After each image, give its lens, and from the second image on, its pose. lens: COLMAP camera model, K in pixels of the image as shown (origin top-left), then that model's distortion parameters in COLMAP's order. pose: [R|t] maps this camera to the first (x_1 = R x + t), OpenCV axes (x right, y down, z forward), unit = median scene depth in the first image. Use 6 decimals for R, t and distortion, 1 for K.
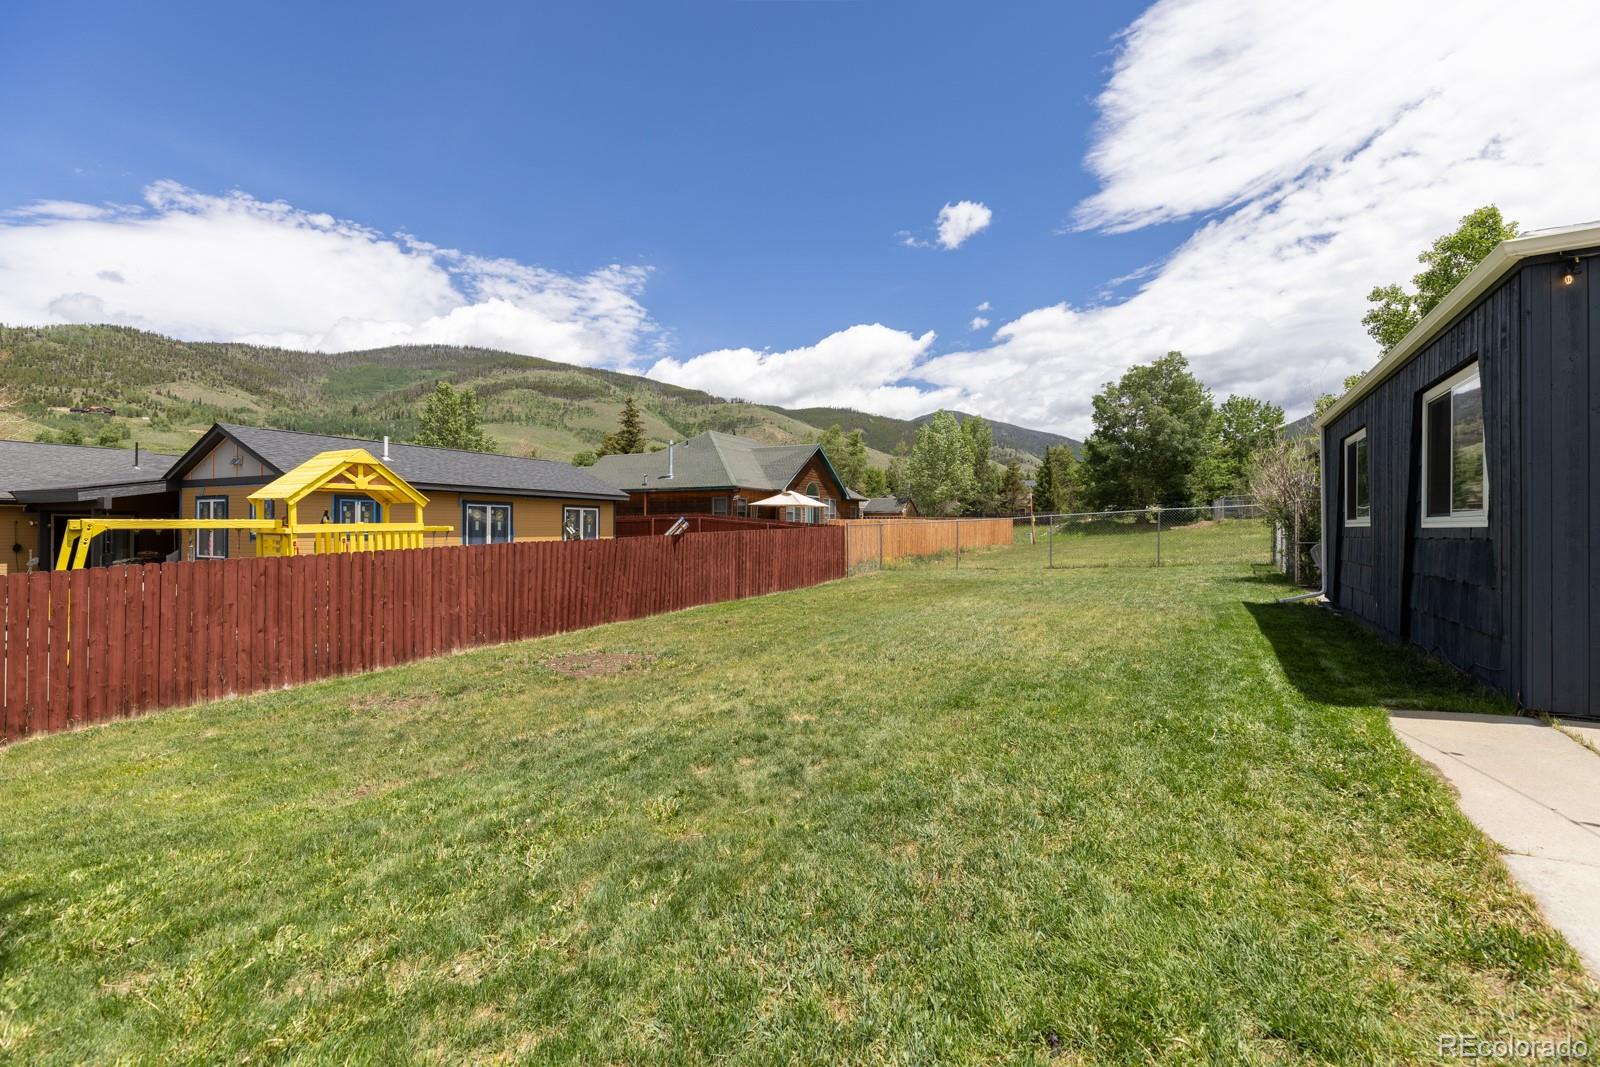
lens RADIAL K [[712.6, 0, 798.2], [0, 712.6, 519.5], [0, 0, 1]] dist [0.001869, 0.000583]
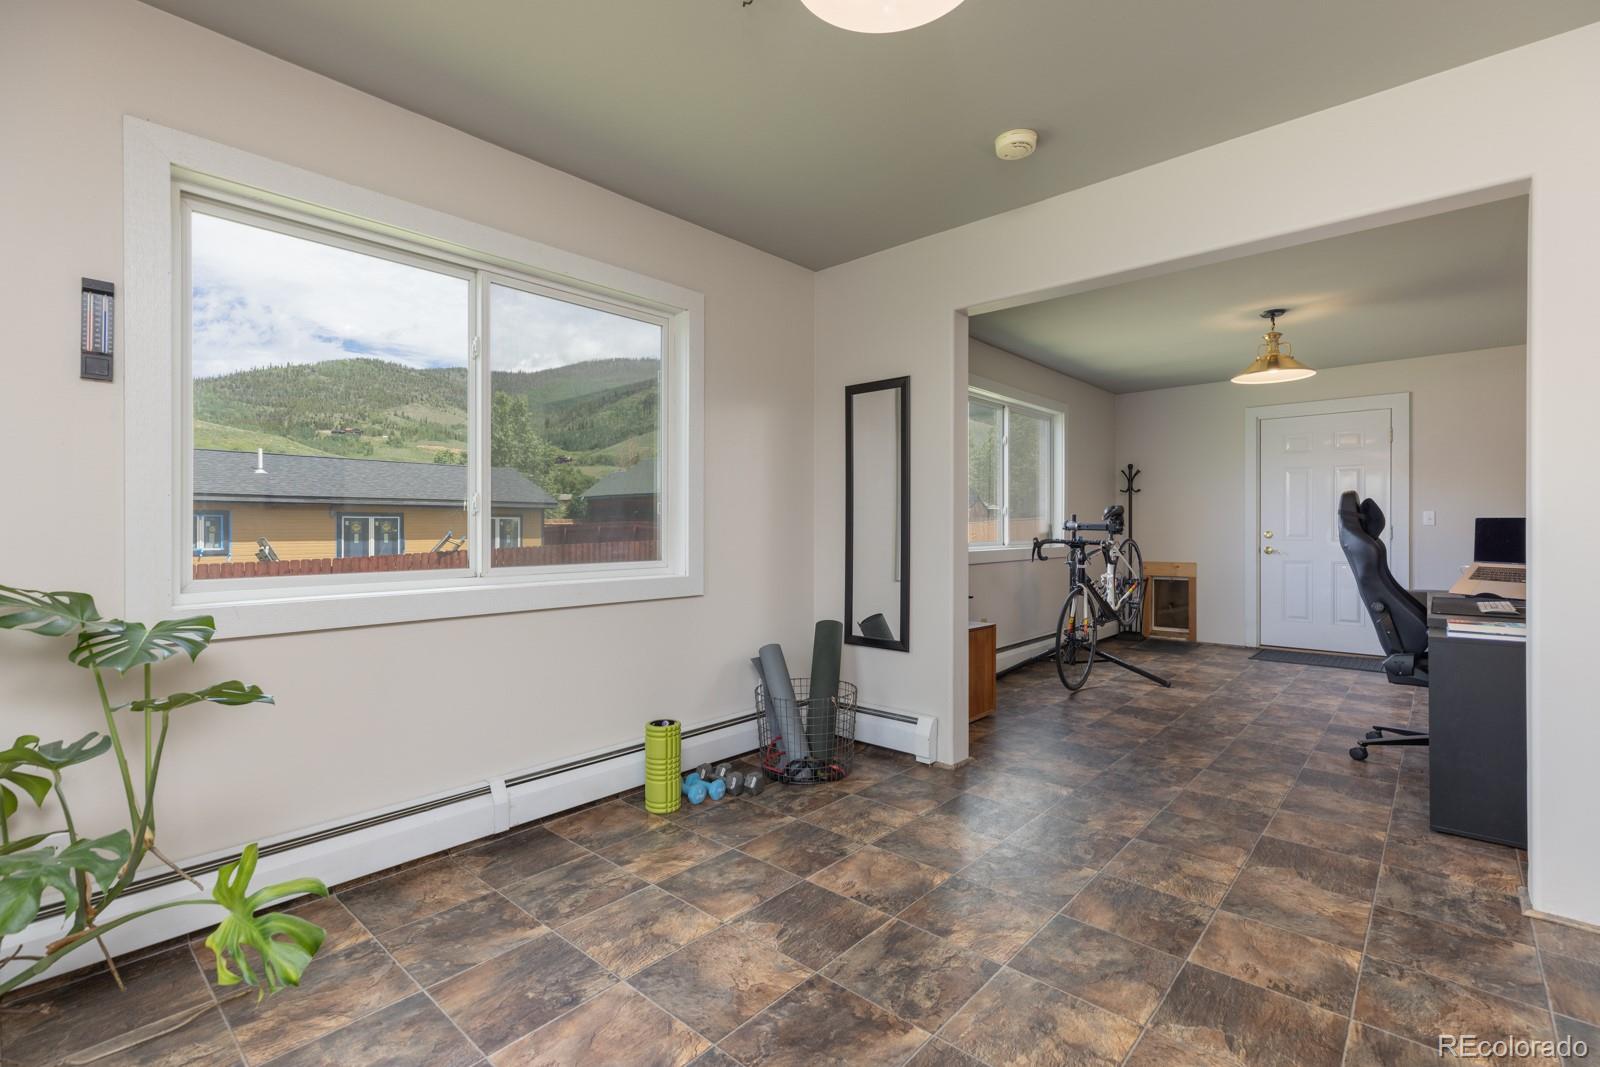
lens RADIAL K [[712.6, 0, 804.9], [0, 712.6, 534.1], [0, 0, 1]] dist [0.001869, 0.000583]
pose [[0.975359, -0.004071, -0.220588, 0.261653], [0.008977, 0.999734, 0.021243, -0.005996], [0.220443, -0.022699, 0.975136, 0.109148]]
